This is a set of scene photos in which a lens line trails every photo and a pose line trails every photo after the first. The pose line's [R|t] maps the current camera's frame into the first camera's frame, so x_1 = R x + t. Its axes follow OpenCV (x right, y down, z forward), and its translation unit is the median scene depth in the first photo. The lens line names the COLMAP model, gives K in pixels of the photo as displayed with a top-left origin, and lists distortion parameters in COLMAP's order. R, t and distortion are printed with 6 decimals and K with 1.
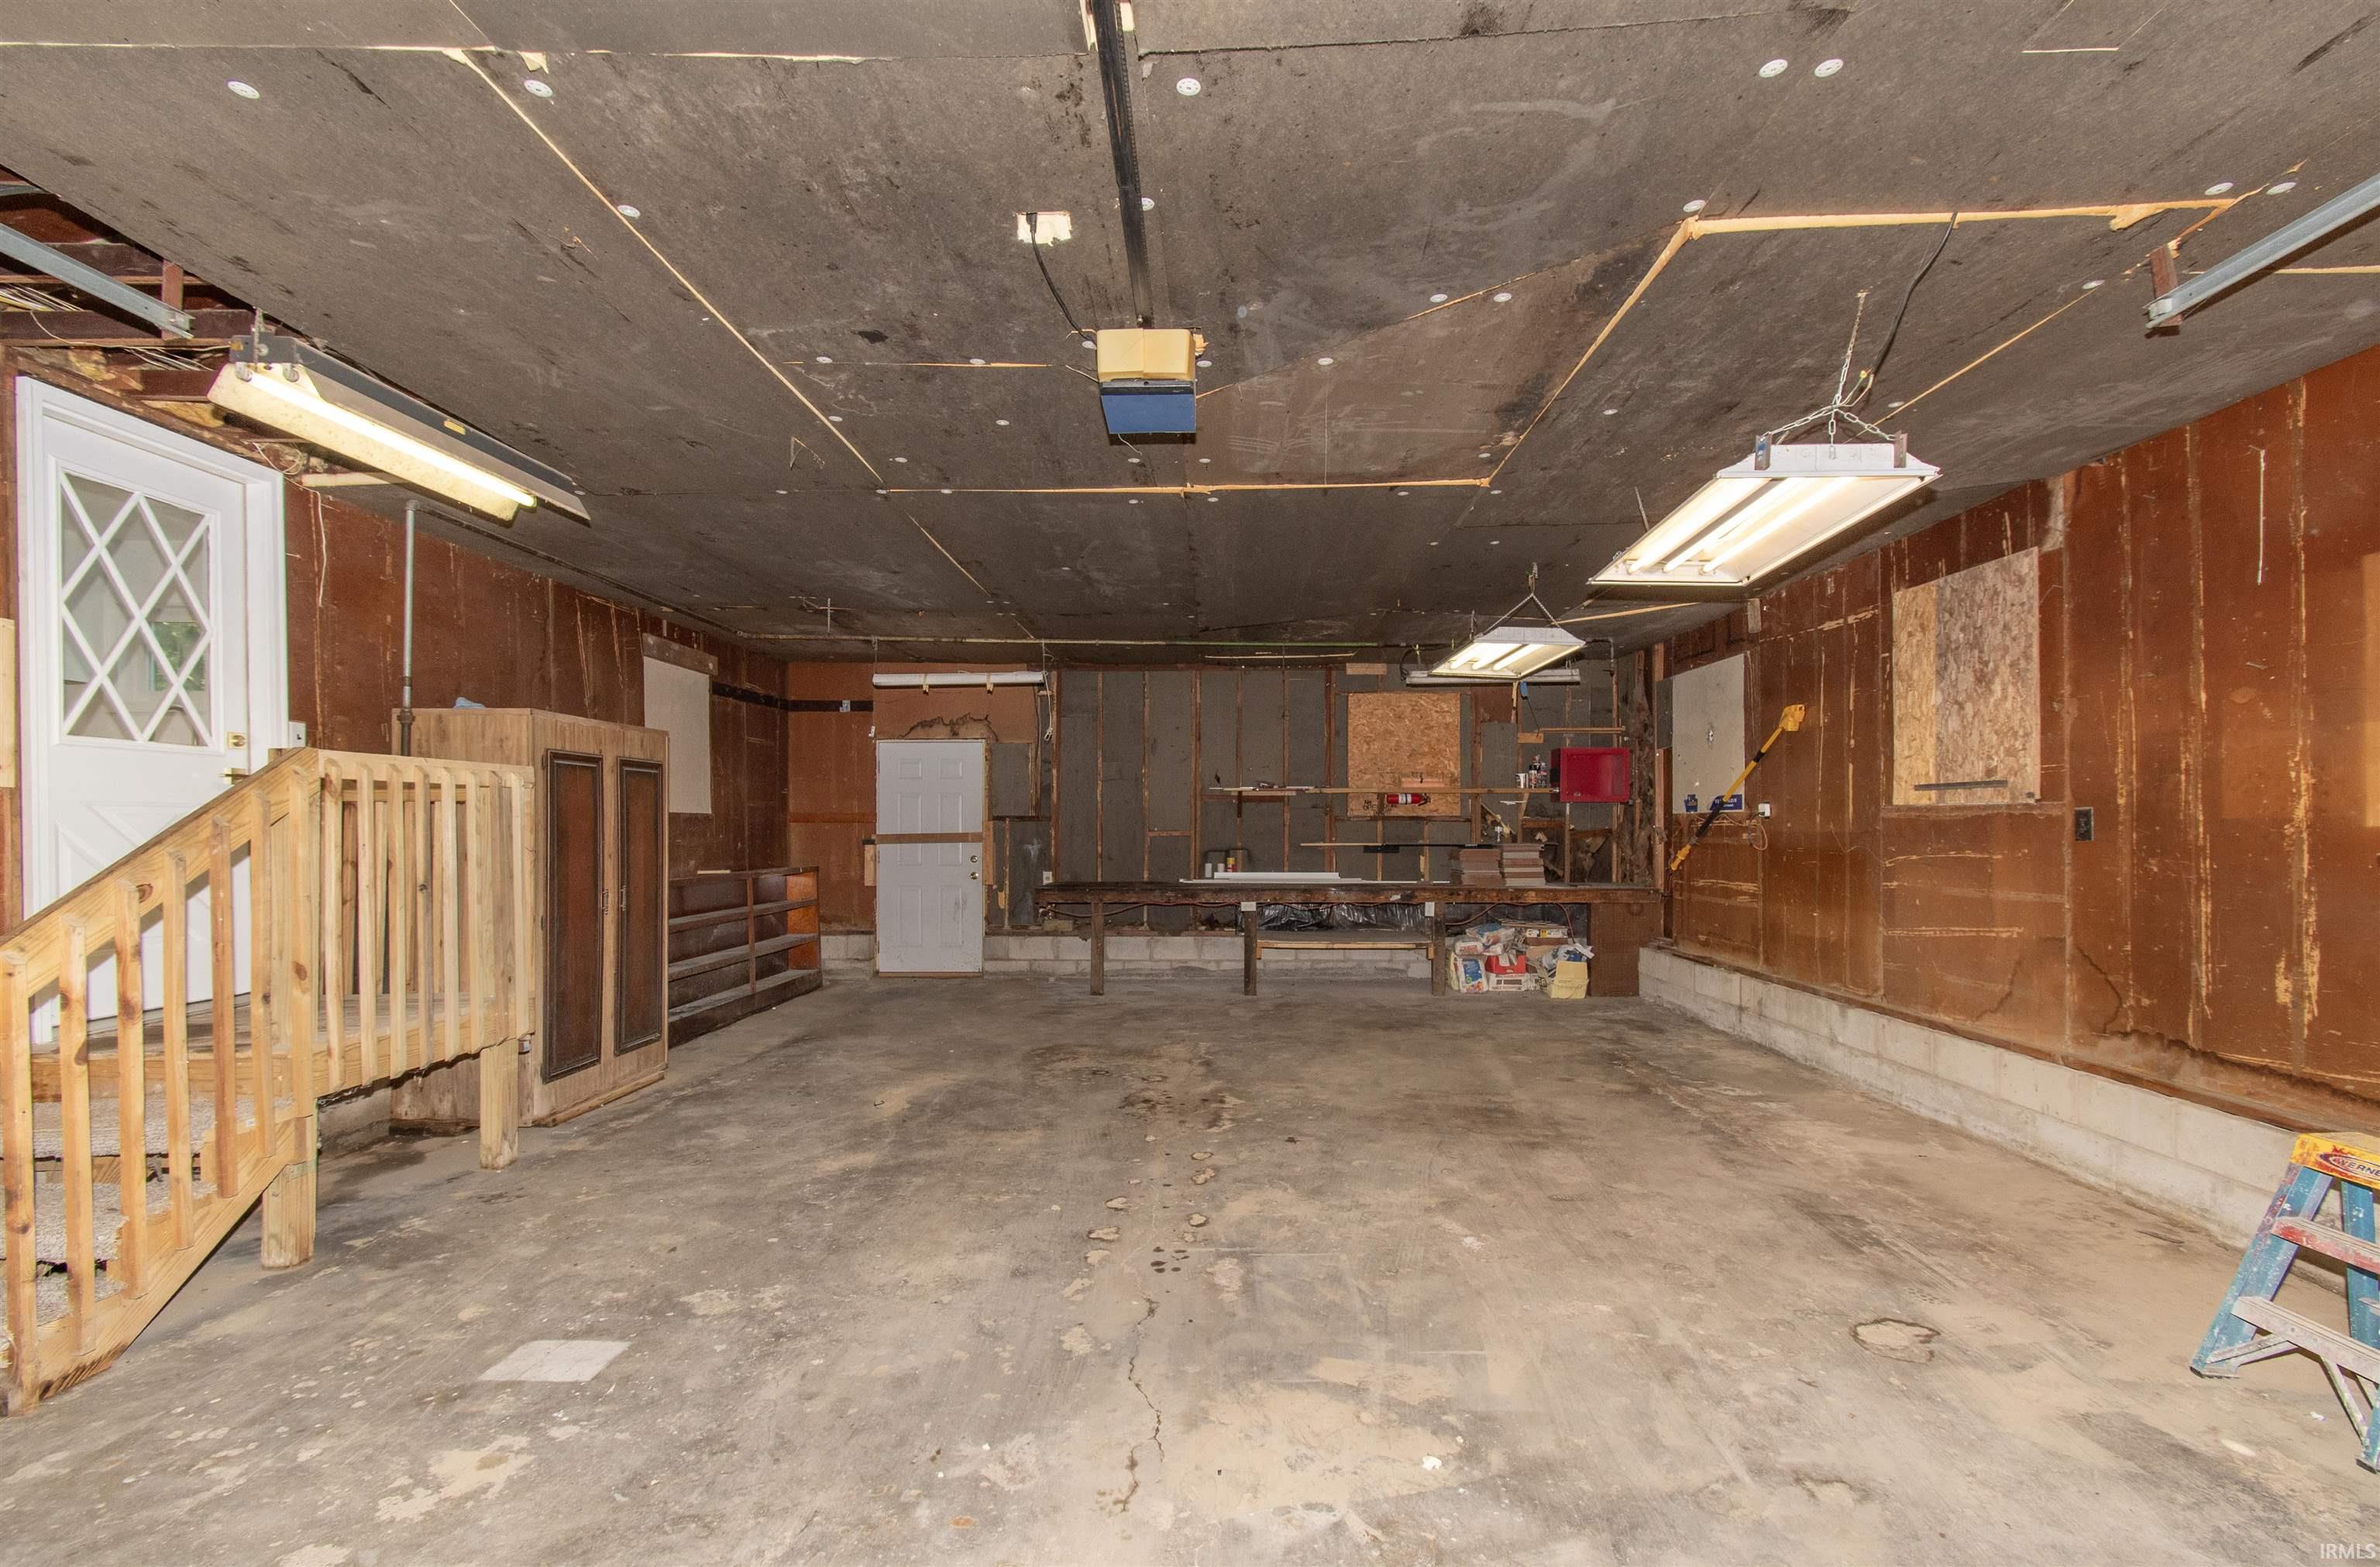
lens RADIAL K [[1027.4, 0, 1168.0], [0, 1027.4, 828.3], [0, 0, 1]] dist [0.000656, -0.001021]
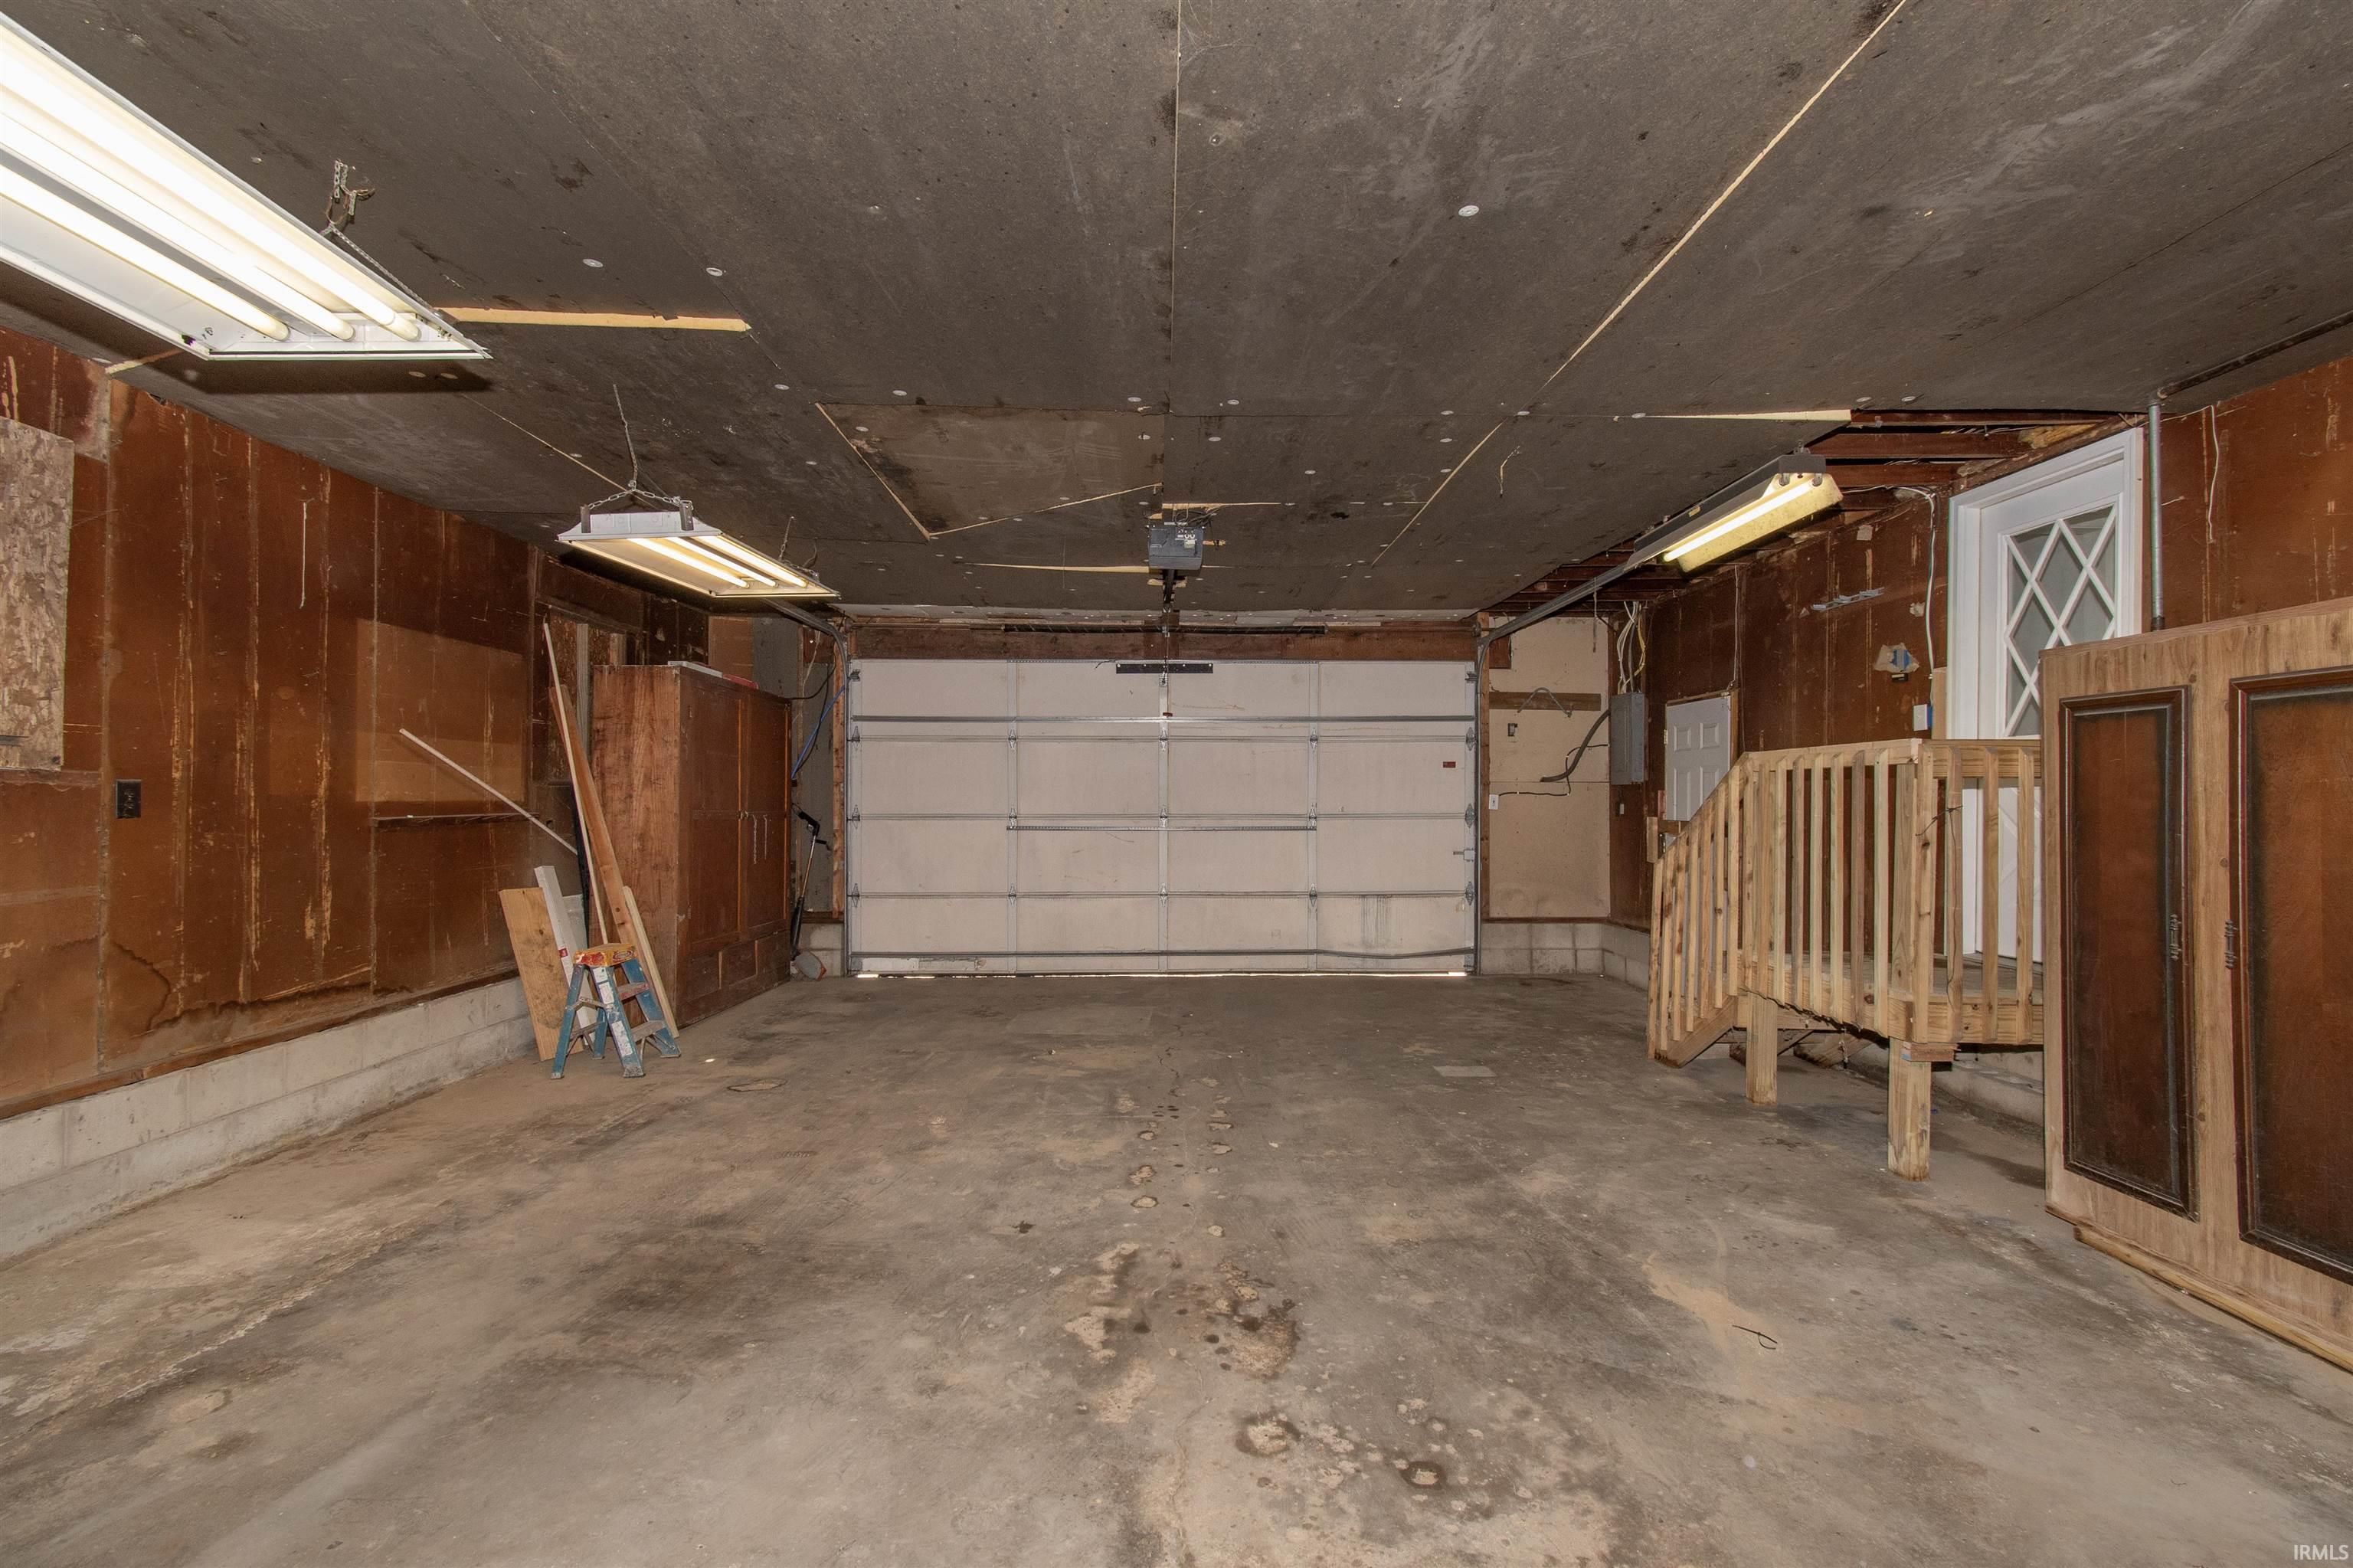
lens RADIAL K [[1015.9, 0, 1177.5], [0, 1015.9, 787.3], [0, 0, 1]] dist [0.000656, -0.001021]
pose [[-0.997323, -0.004030, -0.073010, 0.068635], [-0.003221, 0.999932, -0.011195, -0.006806], [0.073050, -0.010930, -0.997268, 1.841379]]
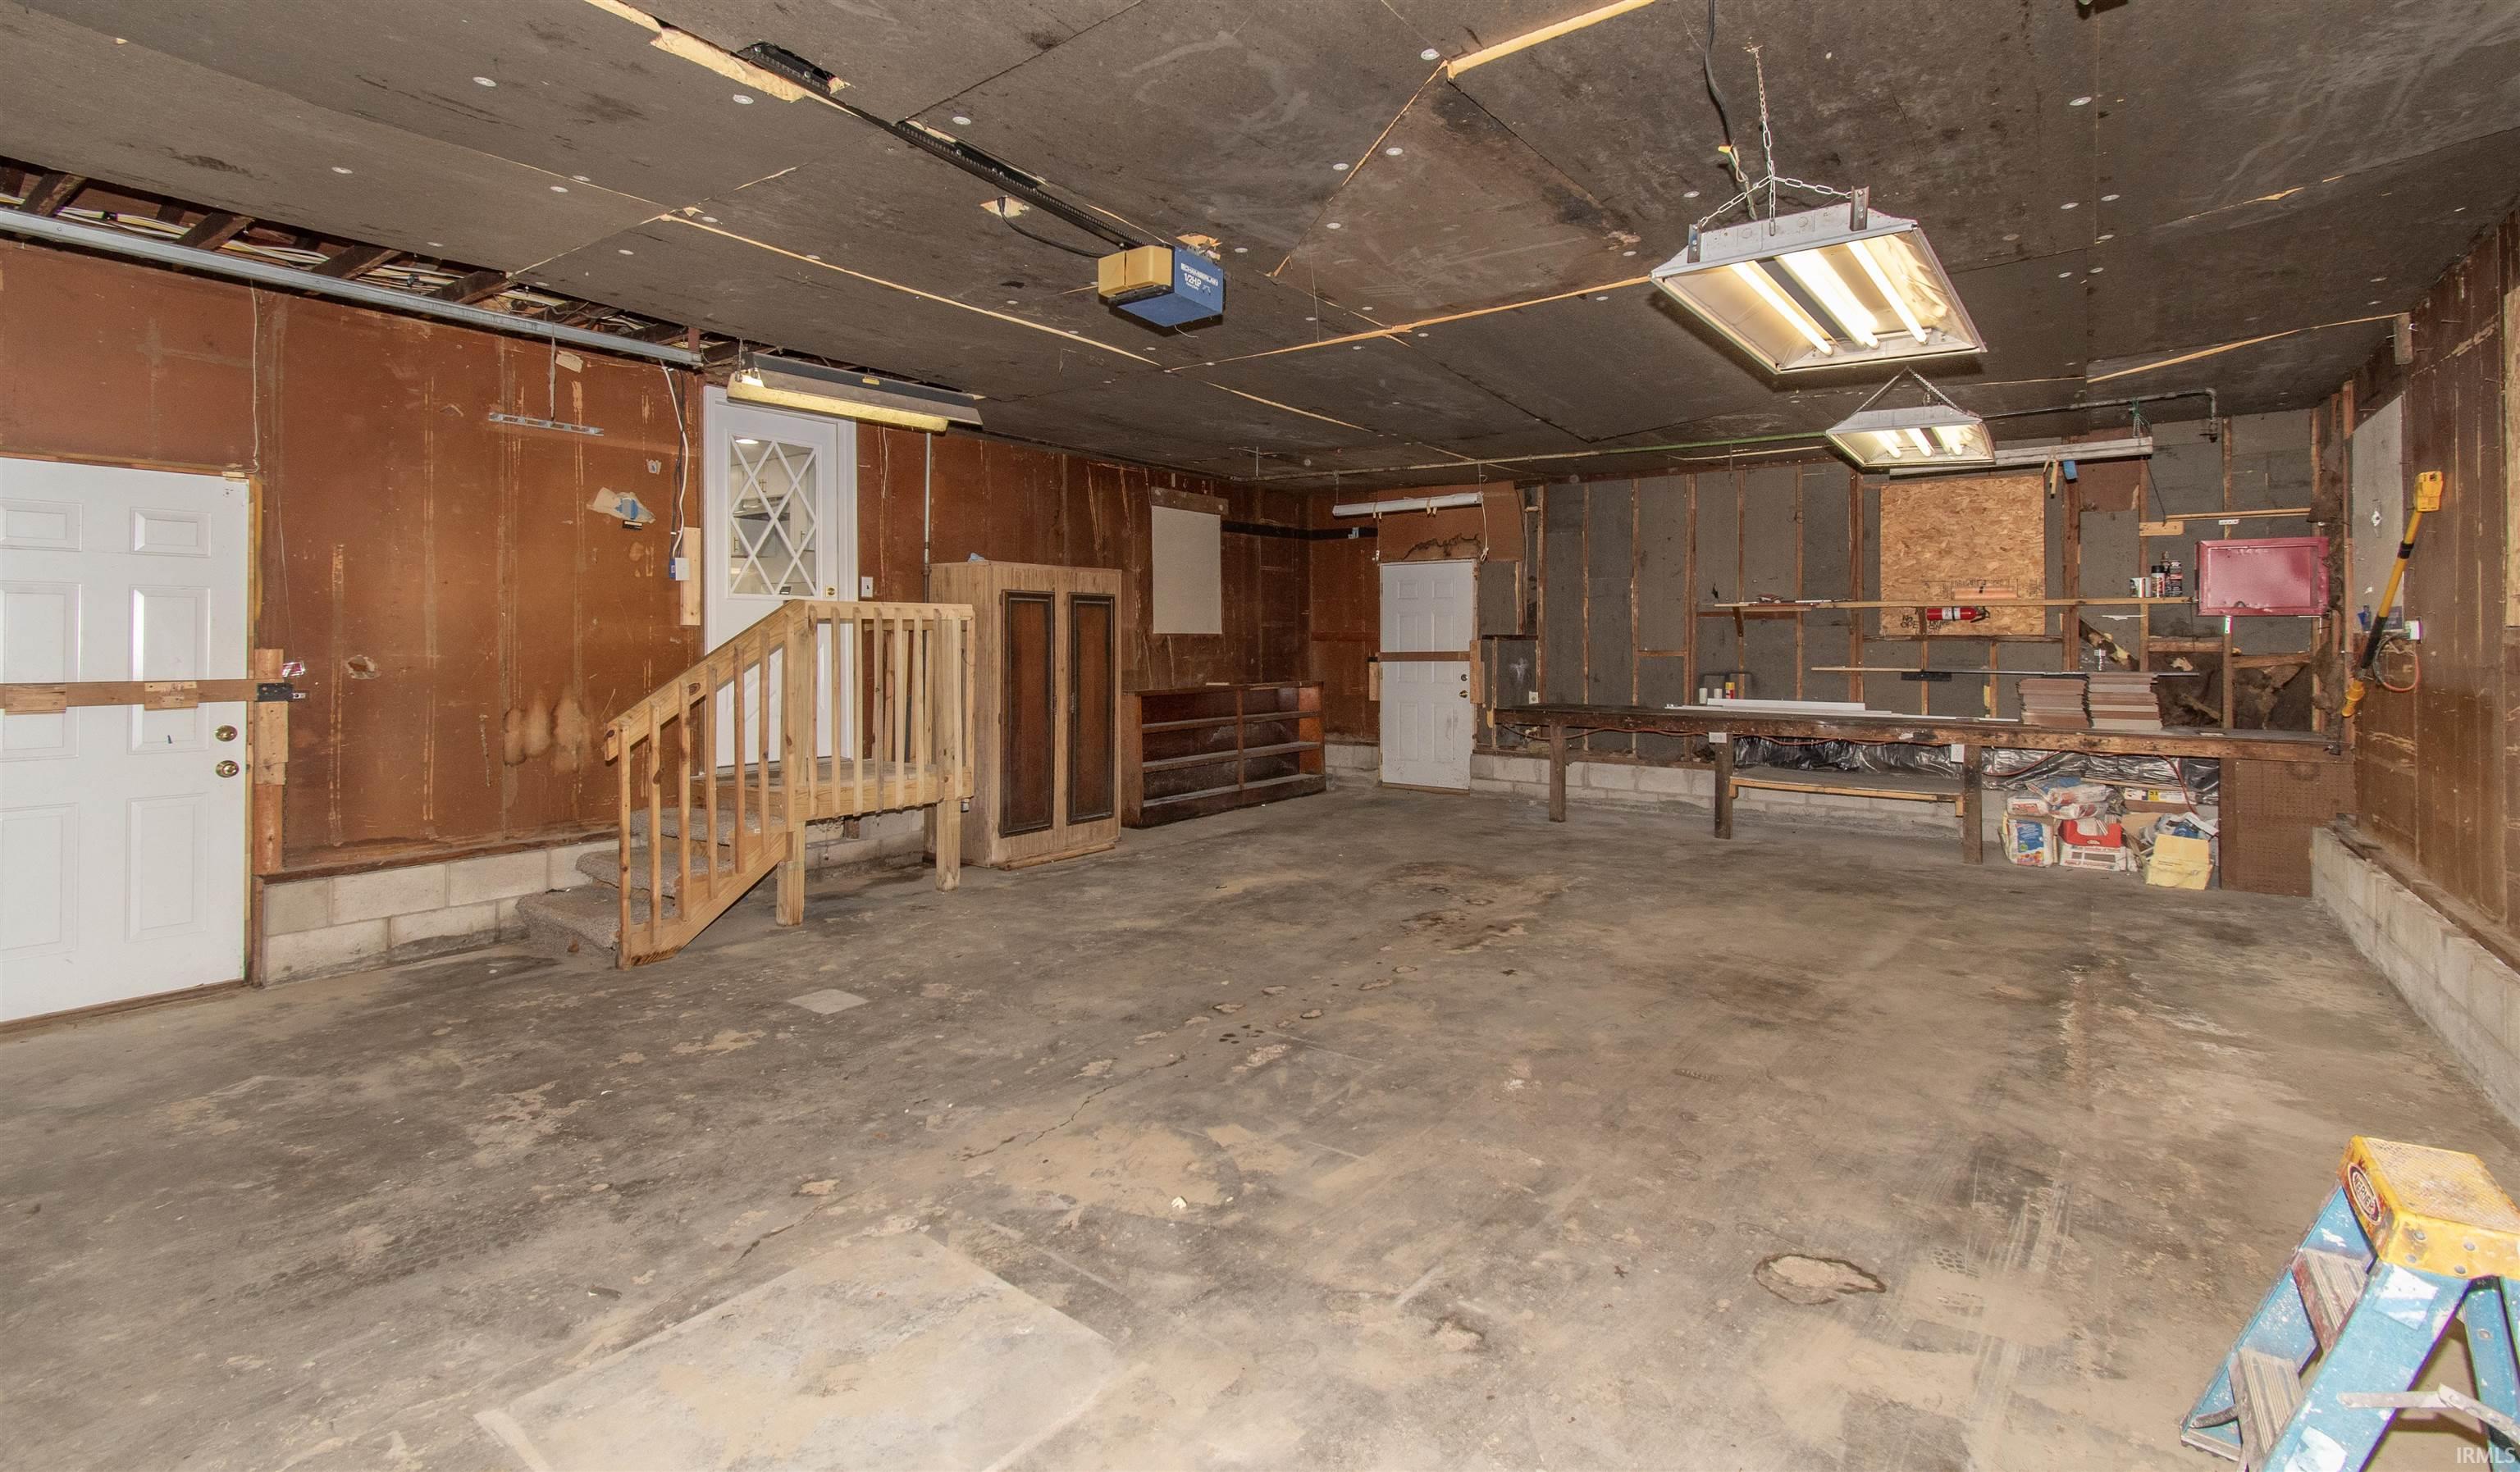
lens RADIAL K [[1089.5, 0, 1279.5], [0, 1089.5, 637.8], [0, 0, 1]] dist [0.001650, -0.000844]
pose [[0.833313, 0.001392, -0.552799, 0.541321], [-0.002888, 0.999994, -0.001835, -0.014418], [0.552794, 0.003126, 0.833312, 0.010896]]
